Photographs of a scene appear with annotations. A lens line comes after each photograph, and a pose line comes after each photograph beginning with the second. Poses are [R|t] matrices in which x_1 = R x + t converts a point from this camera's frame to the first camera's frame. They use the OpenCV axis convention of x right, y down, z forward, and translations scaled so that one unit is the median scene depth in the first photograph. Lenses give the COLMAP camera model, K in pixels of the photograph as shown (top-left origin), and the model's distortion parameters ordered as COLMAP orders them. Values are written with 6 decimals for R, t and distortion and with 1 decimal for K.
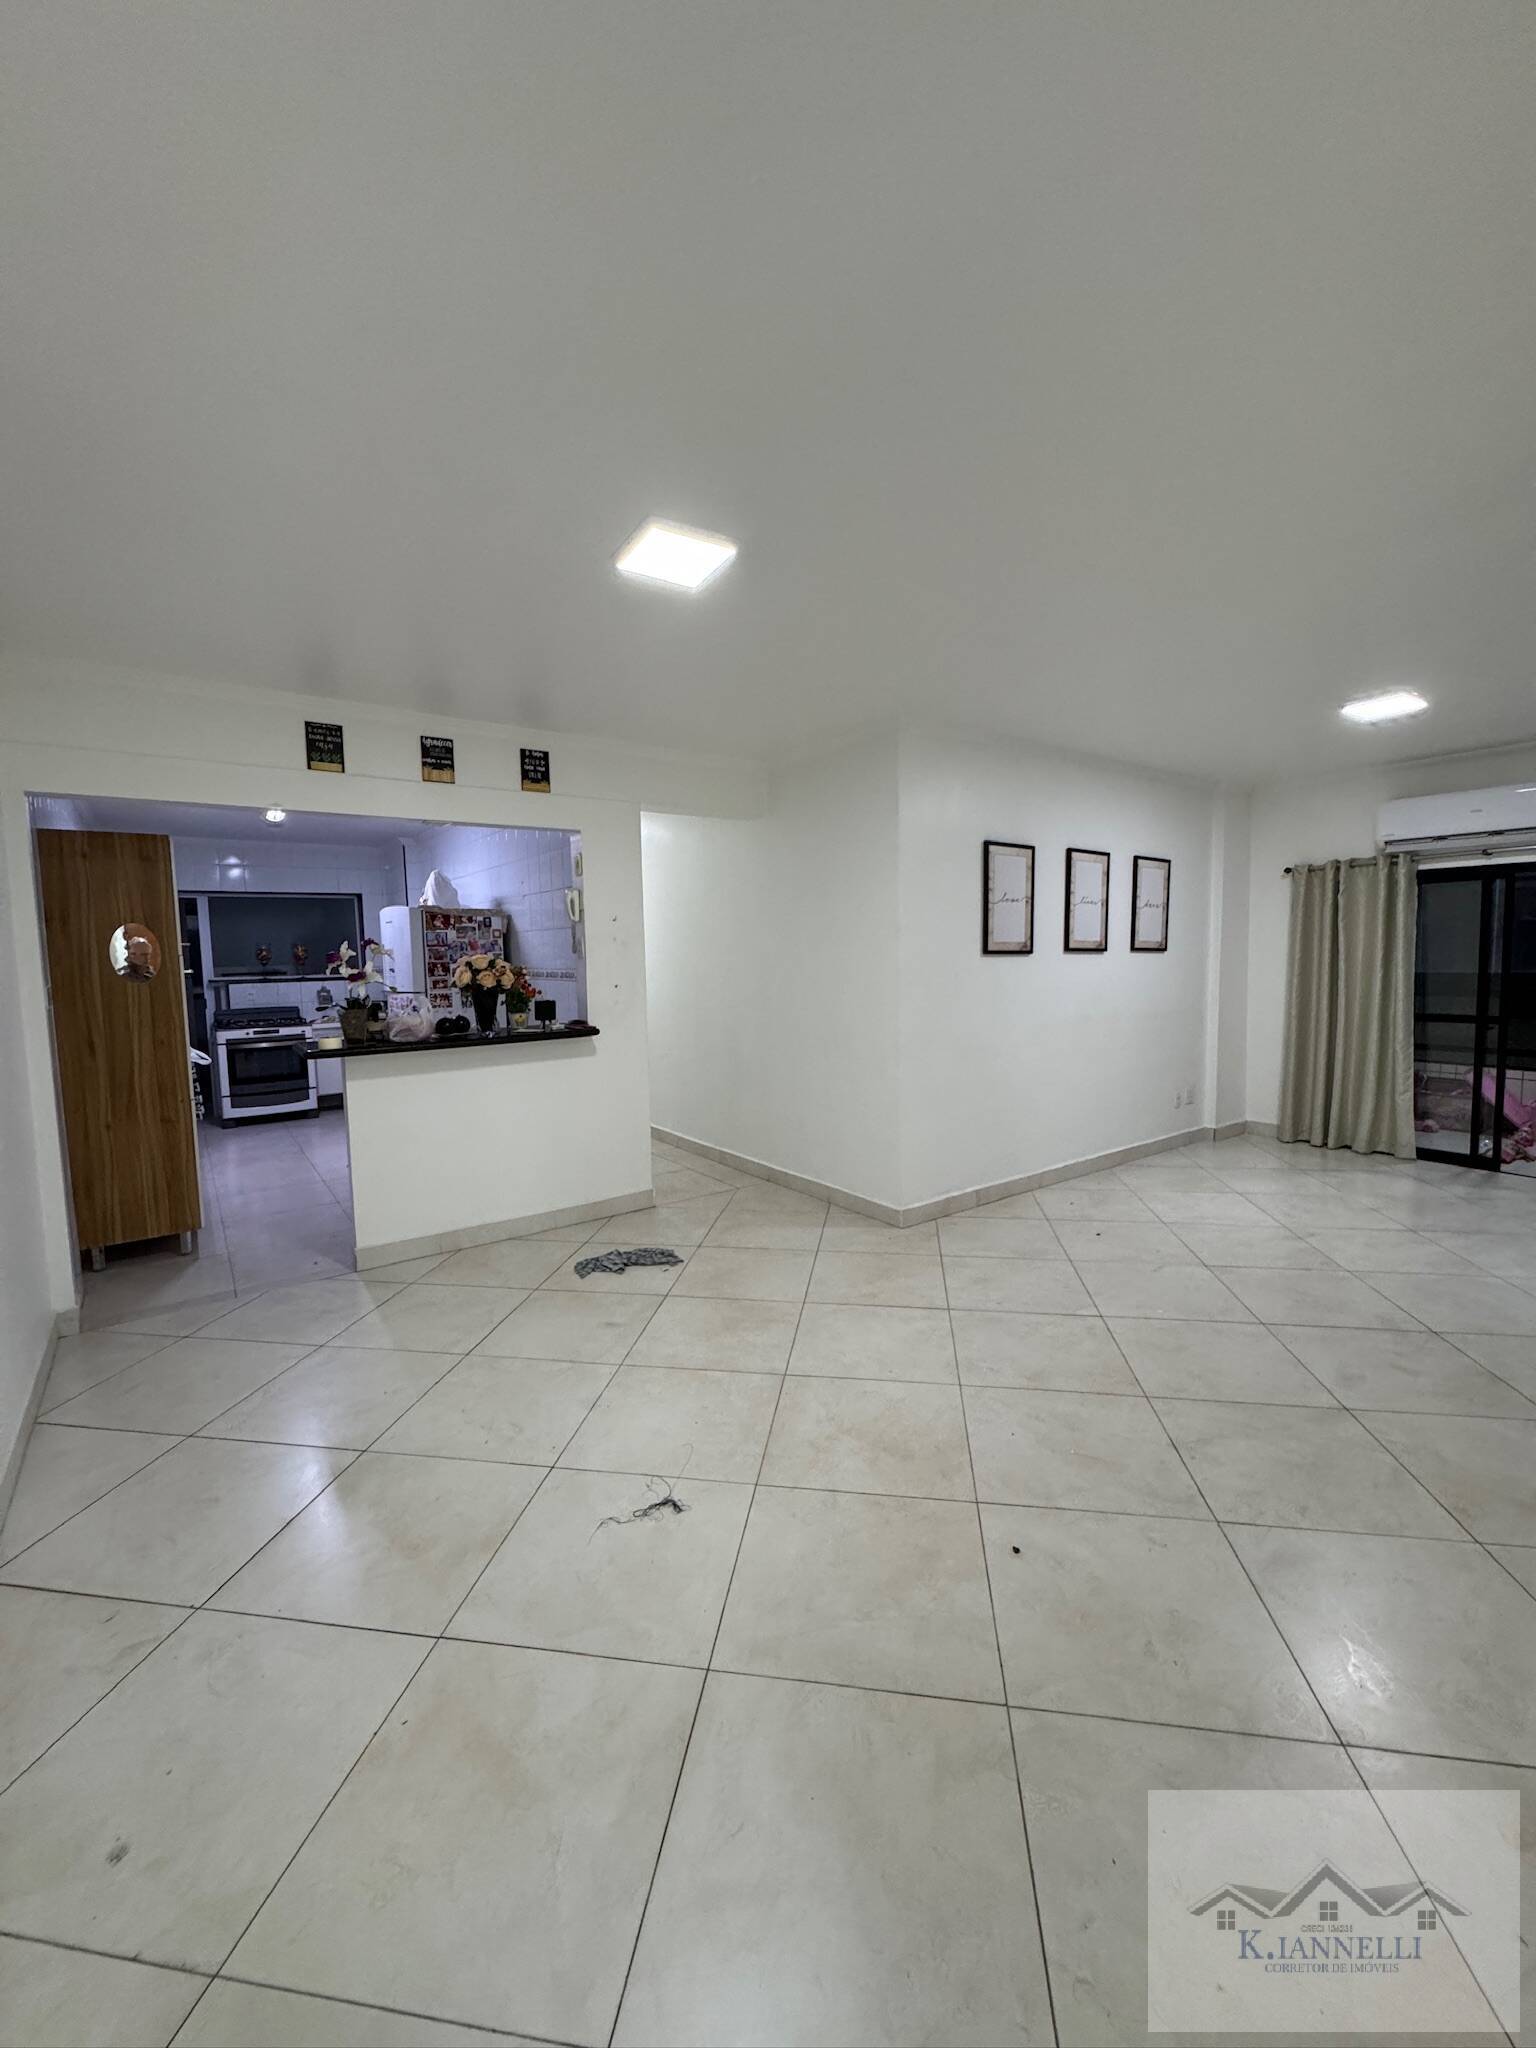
lens RADIAL K [[818.6, 0, 768.0], [0, 818.6, 1024.0], [0, 0, 1]] dist [-0.001880, 0.000104]
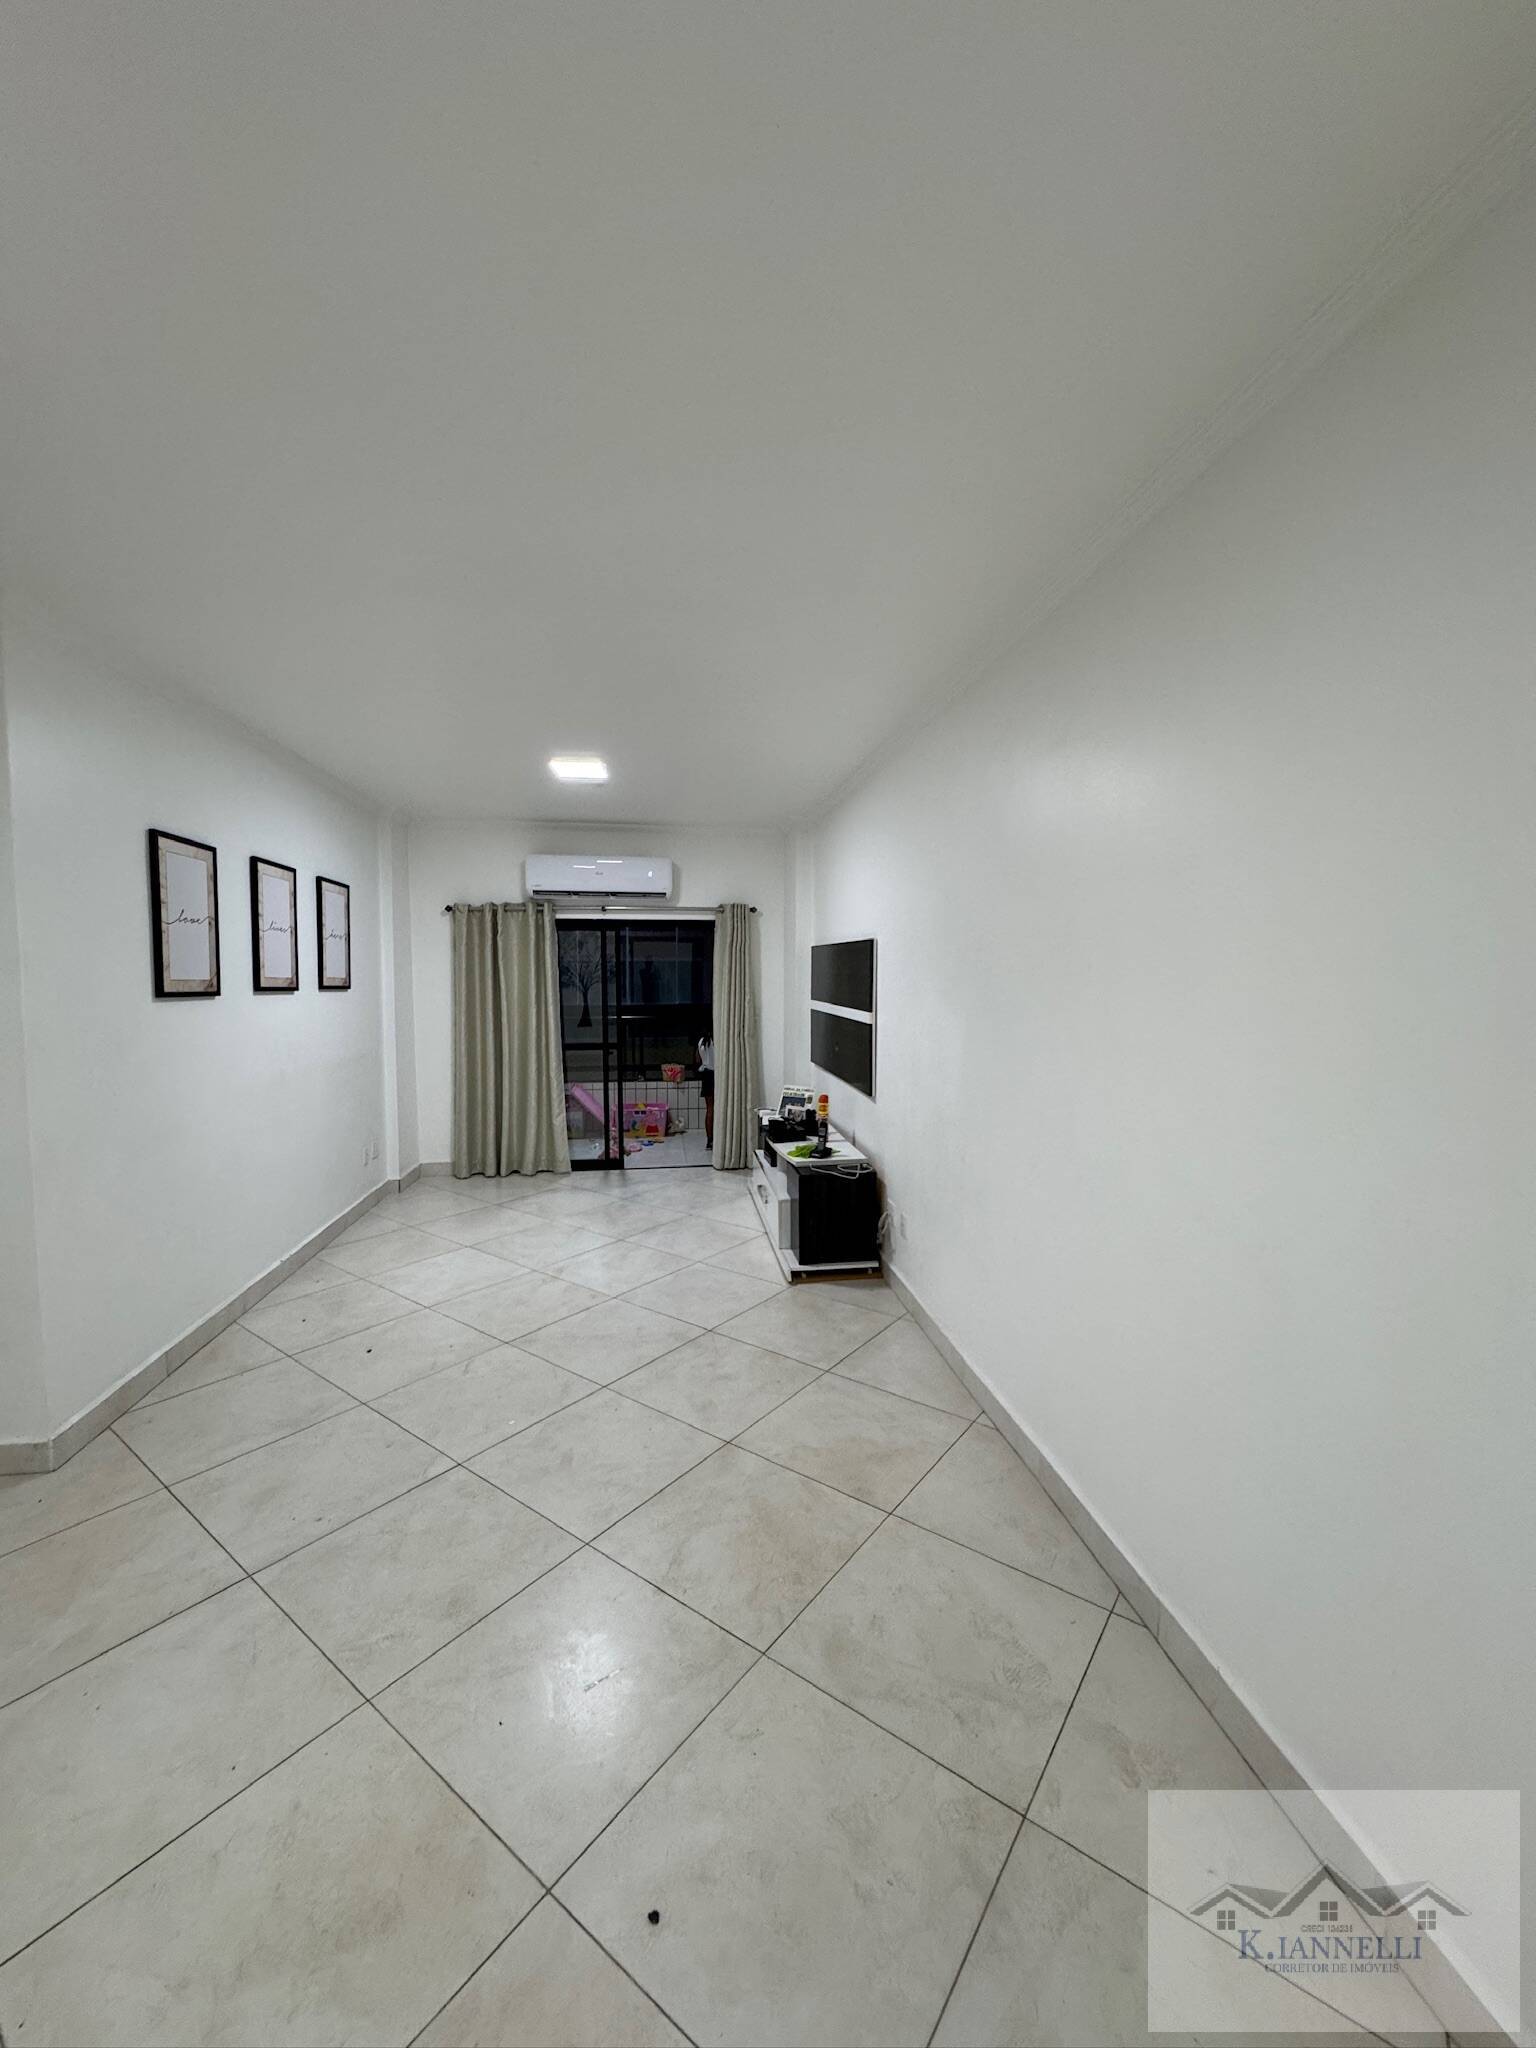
lens RADIAL K [[818.6, 0, 768.0], [0, 818.6, 1024.0], [0, 0, 1]] dist [-0.001880, 0.000104]
pose [[0.469480, -0.038578, 0.882100, -0.078705], [0.068142, 0.997648, 0.007364, -0.029880], [-0.880310, 0.056651, 0.471004, 0.210490]]
